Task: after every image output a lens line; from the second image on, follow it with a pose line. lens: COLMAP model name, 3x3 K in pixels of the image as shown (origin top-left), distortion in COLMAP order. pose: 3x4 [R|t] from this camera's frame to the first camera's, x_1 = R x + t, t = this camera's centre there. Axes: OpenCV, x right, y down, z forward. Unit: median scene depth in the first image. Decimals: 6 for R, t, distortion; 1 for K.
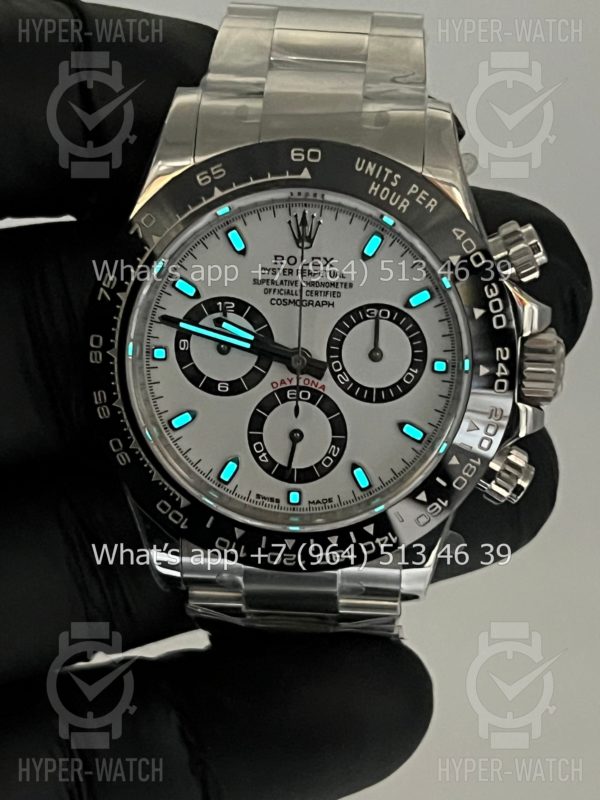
lens RADIAL K [[1869.6, 0, 301.5], [0, 1869.6, 407.6], [0, 0, 1]] dist [0.229553, 0.000000]
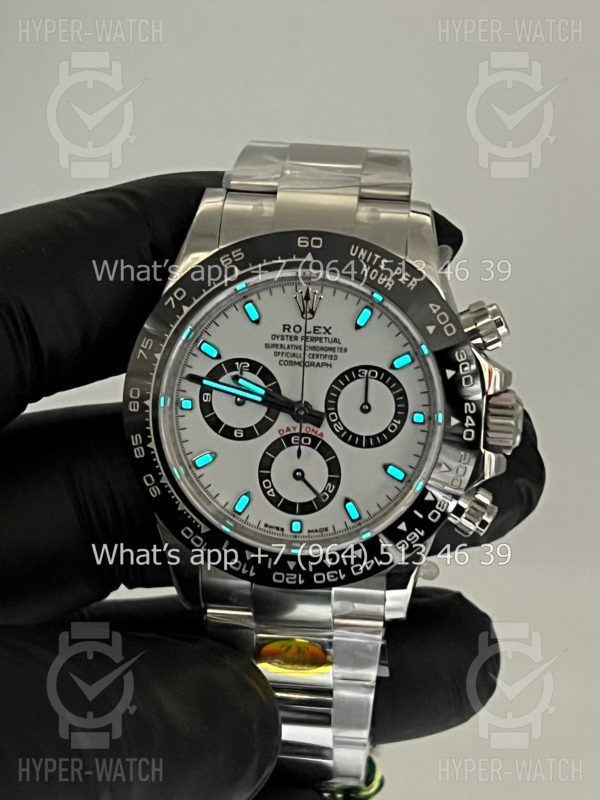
lens RADIAL K [[1869.6, 0, 298.3], [0, 1869.6, 421.6], [0, 0, 1]] dist [0.229553, 0.000000]
pose [[0.999597, 0.016671, -0.022960, 0.024139], [-0.018396, 0.996854, -0.077090, 0.074230], [0.021602, 0.077481, 0.996760, -0.201555]]
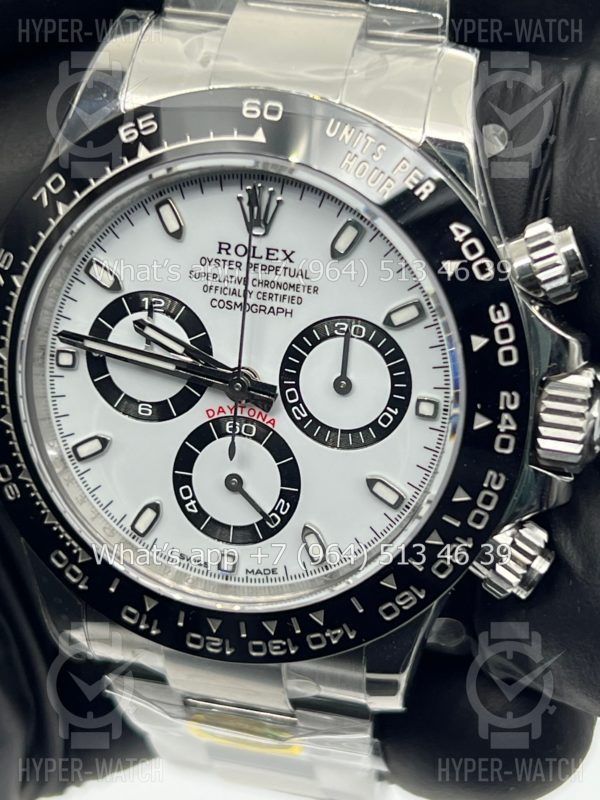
lens RADIAL K [[1869.6, 0, 307.0], [0, 1869.6, 391.6], [0, 0, 1]] dist [0.229553, 0.000000]
pose [[0.983108, 0.085631, -0.161759, 0.145639], [-0.080244, 0.995990, 0.039557, -0.053891], [0.164498, -0.025909, 0.986037, 0.265386]]
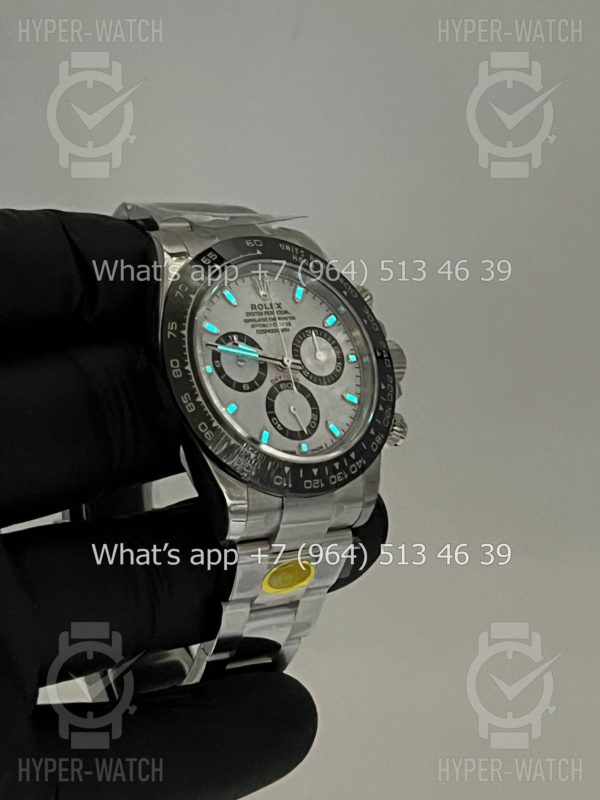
lens RADIAL K [[1869.6, 0, 304.2], [0, 1869.6, 404.7], [0, 0, 1]] dist [0.229553, 0.000000]
pose [[0.766529, -0.092287, 0.635545, -0.999676], [0.355303, 0.885310, -0.299975, 0.488472], [-0.534970, 0.455751, 0.711406, -0.123781]]
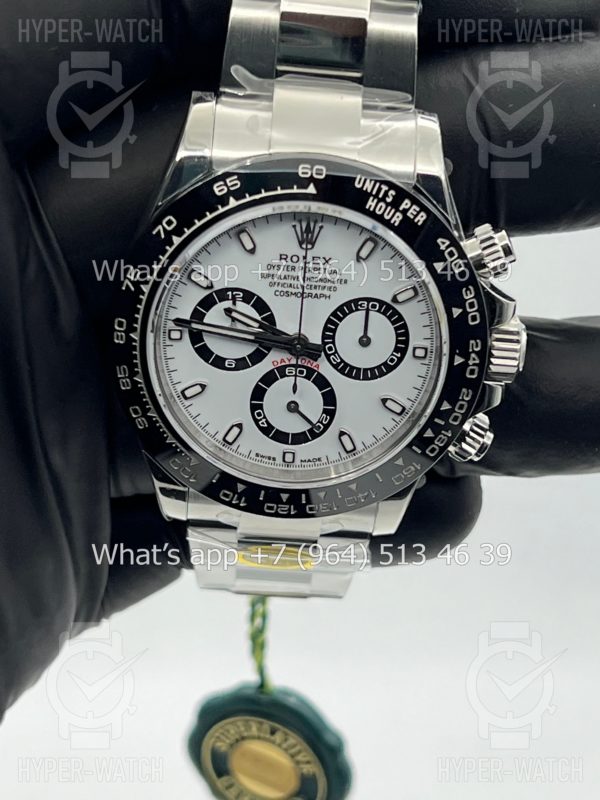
lens RADIAL K [[1869.6, 0, 291.2], [0, 1869.6, 397.5], [0, 0, 1]] dist [0.229553, 0.000000]
pose [[0.996903, 0.014295, 0.077328, -0.093457], [-0.029557, 0.979351, 0.199993, -0.222052], [-0.072872, -0.201659, 0.976741, -0.124592]]
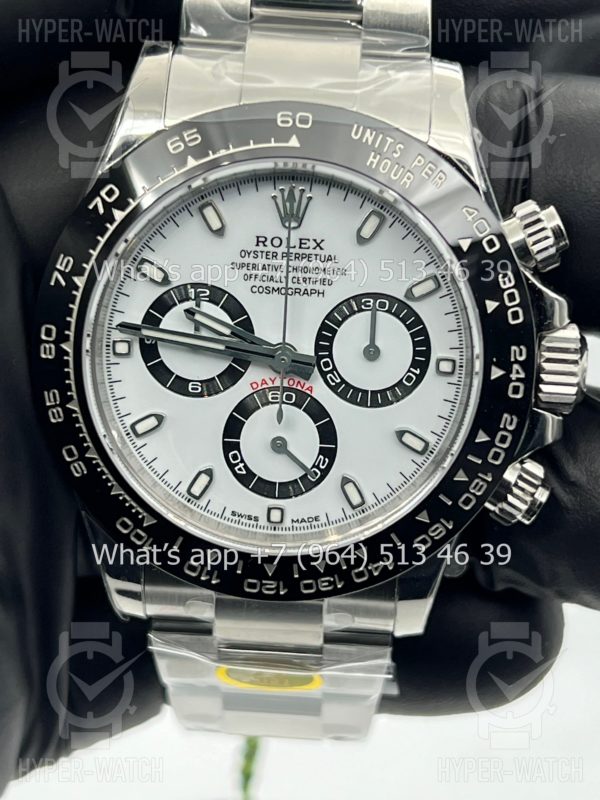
lens RADIAL K [[1869.6, 0, 297.7], [0, 1869.6, 392.8], [0, 0, 1]] dist [0.229553, 0.000000]
pose [[0.999636, 0.010975, 0.024665, -0.015748], [-0.011034, 0.999937, 0.002250, -0.010930], [-0.024639, -0.002521, 0.999693, 0.133945]]
